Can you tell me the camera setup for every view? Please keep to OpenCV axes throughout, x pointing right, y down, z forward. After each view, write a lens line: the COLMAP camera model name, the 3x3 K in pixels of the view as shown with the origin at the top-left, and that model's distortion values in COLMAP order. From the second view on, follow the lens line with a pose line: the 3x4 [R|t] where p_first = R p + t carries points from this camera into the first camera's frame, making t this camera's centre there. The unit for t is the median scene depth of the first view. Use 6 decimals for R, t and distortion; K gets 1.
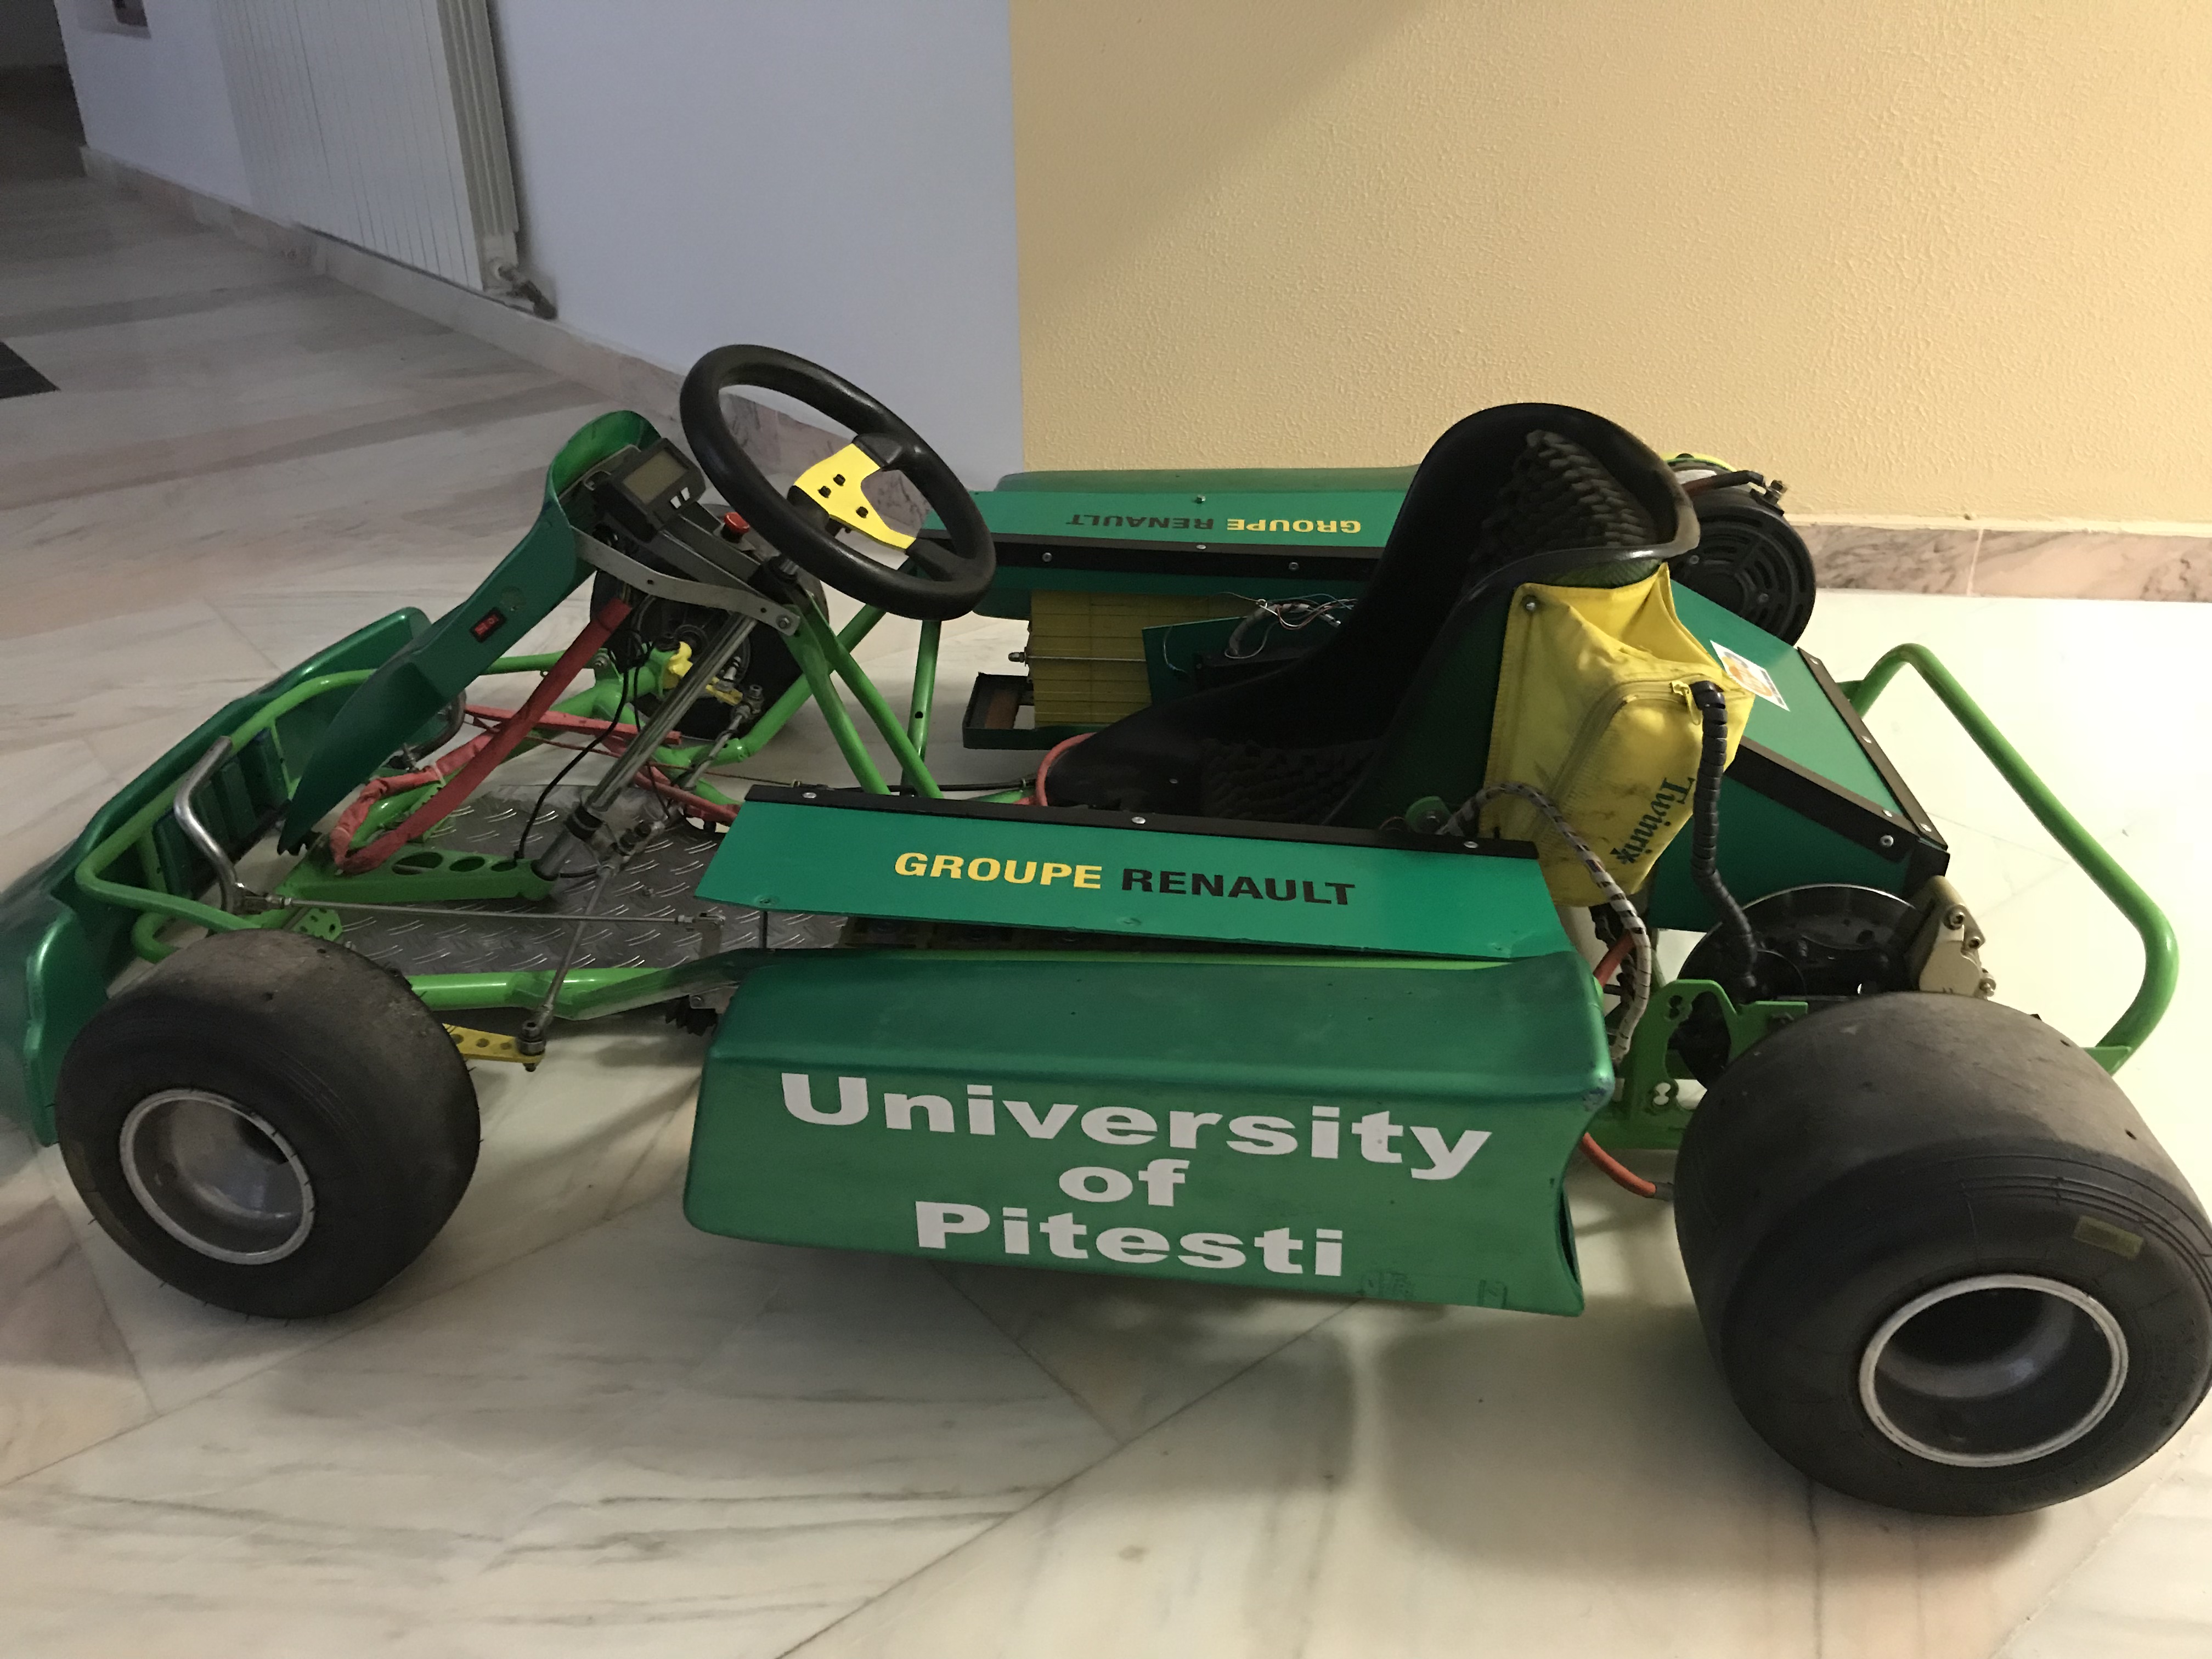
lens RADIAL K [[1806.1, 0, 1101.9], [0, 1806.1, 832.2], [0, 0, 1]] dist [0.039469, -0.036025]
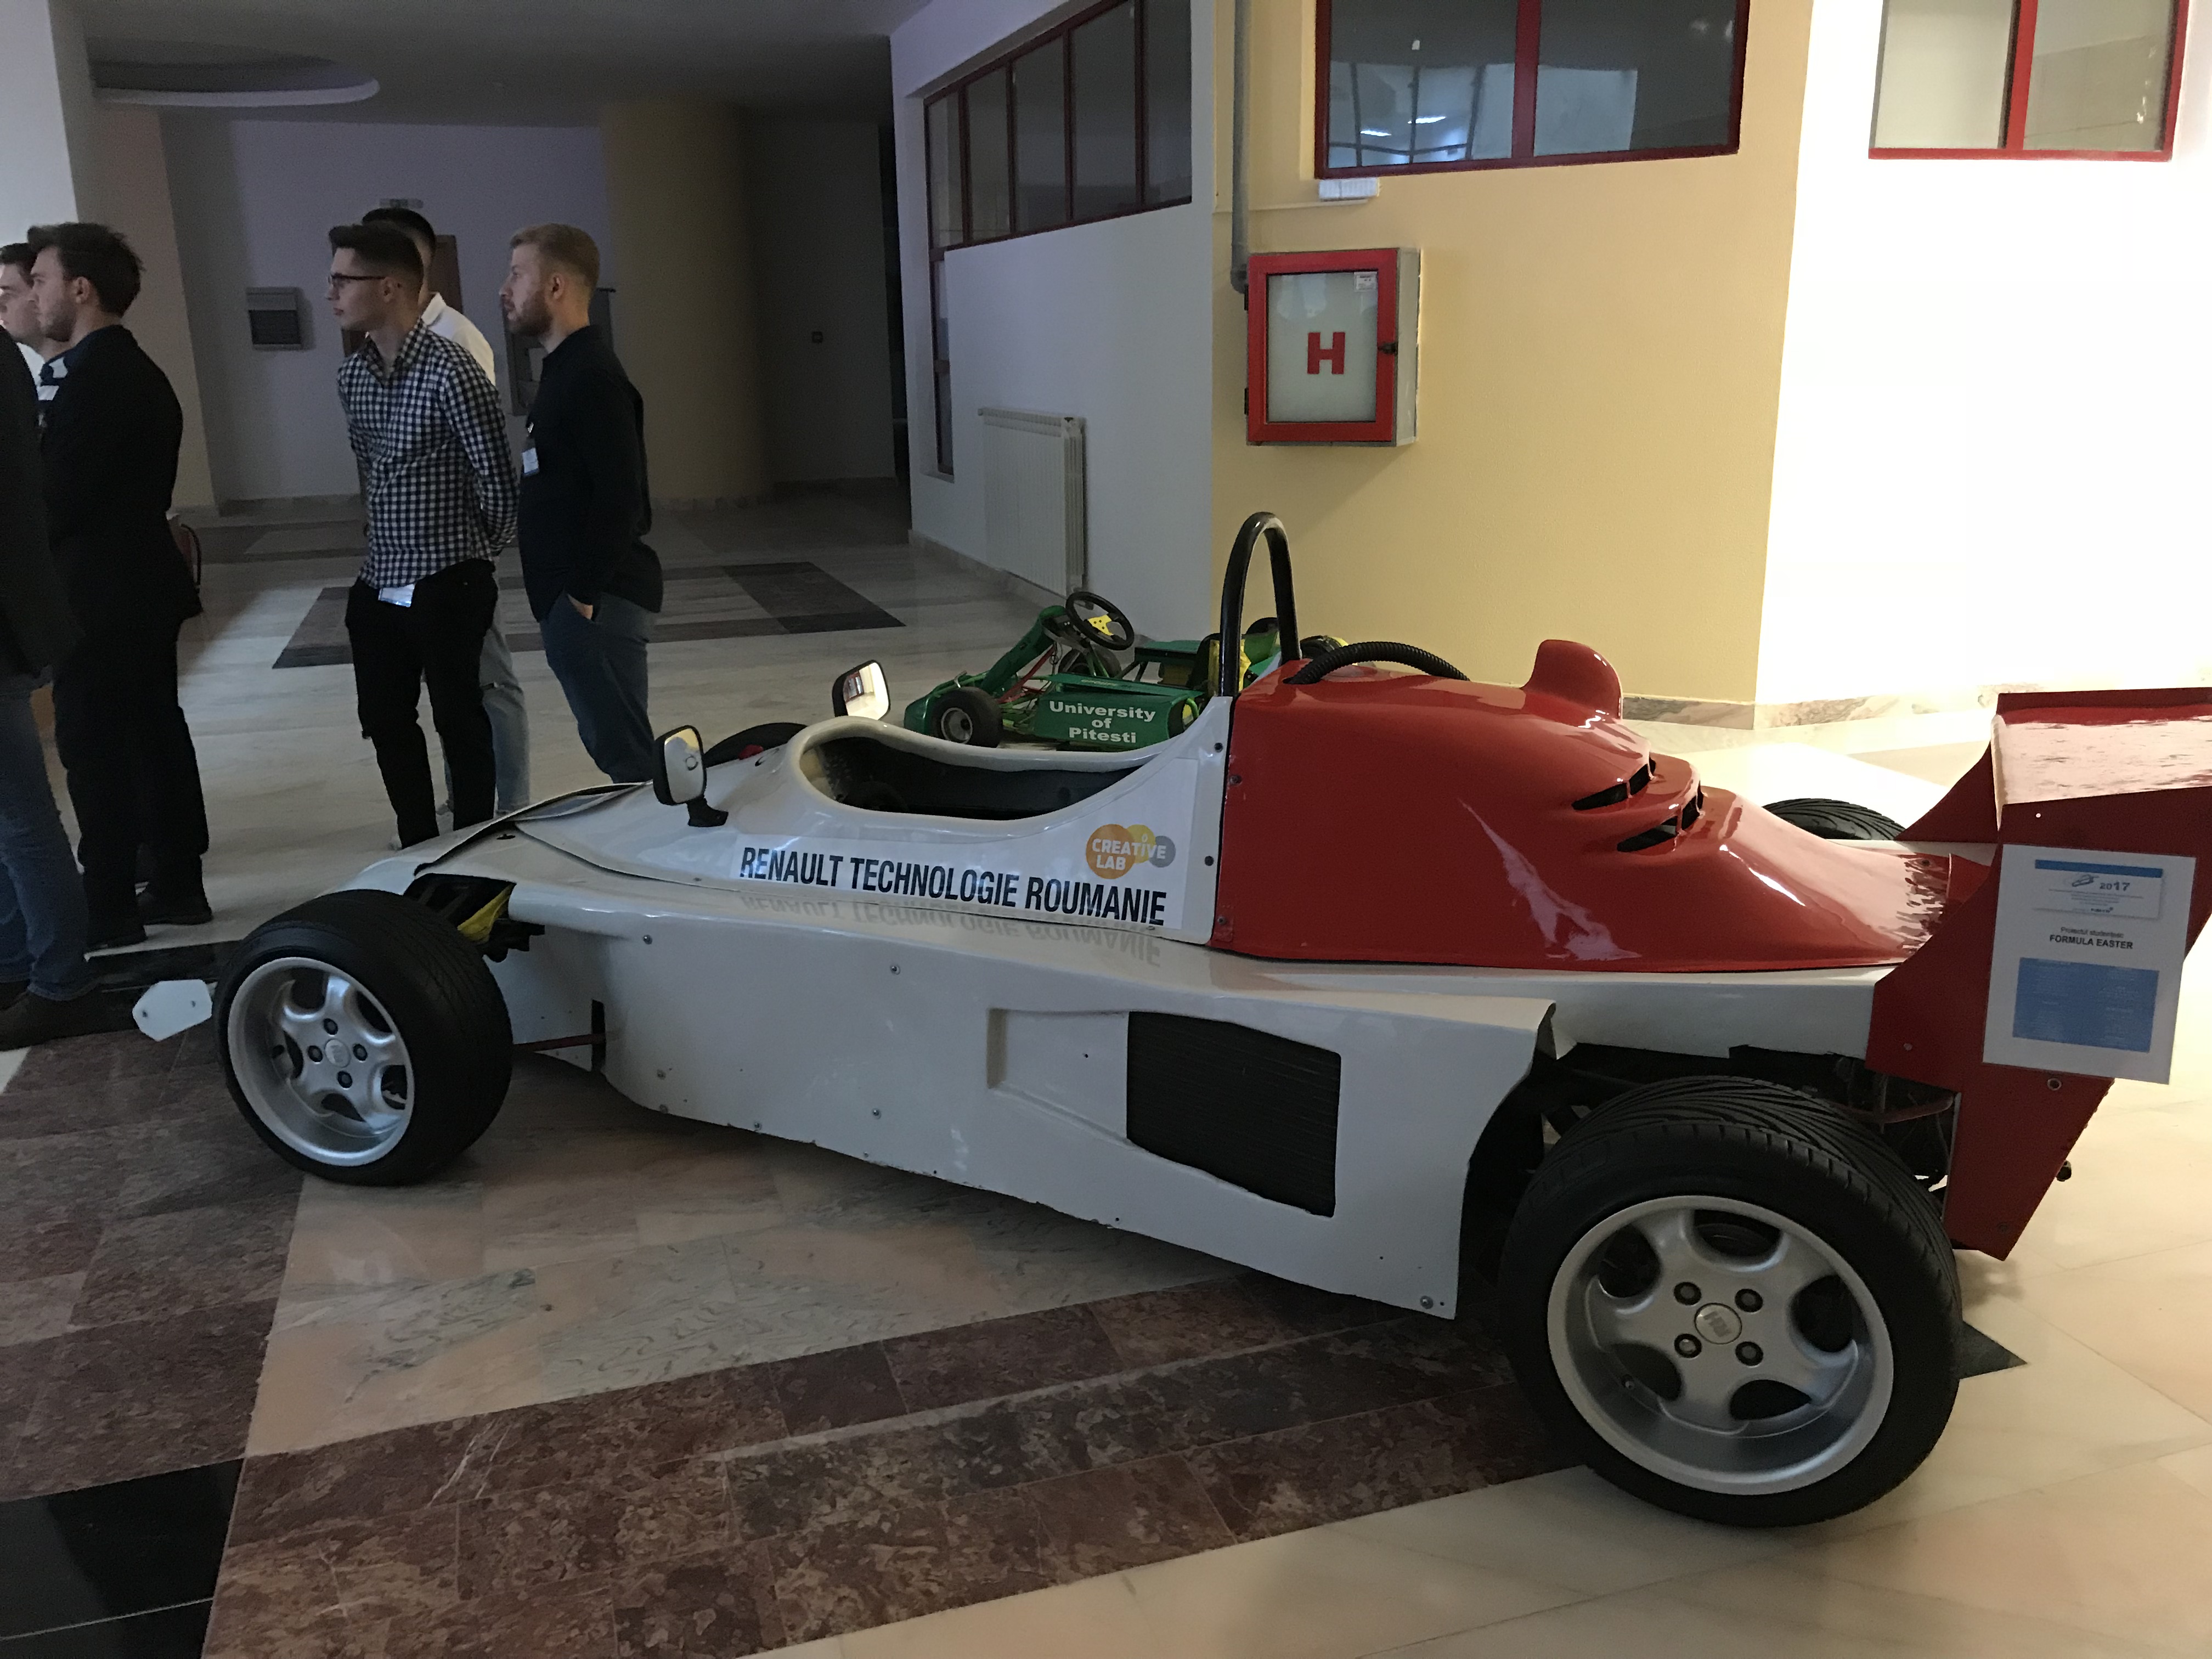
lens RADIAL K [[1806.1, 0, 1103.3], [0, 1806.1, 825.8], [0, 0, 1]] dist [0.039469, -0.036025]
pose [[0.939529, 0.091520, -0.330014, 1.406192], [-0.155144, 0.972821, -0.171899, 1.083080], [0.305313, 0.212703, 0.928193, -3.091670]]
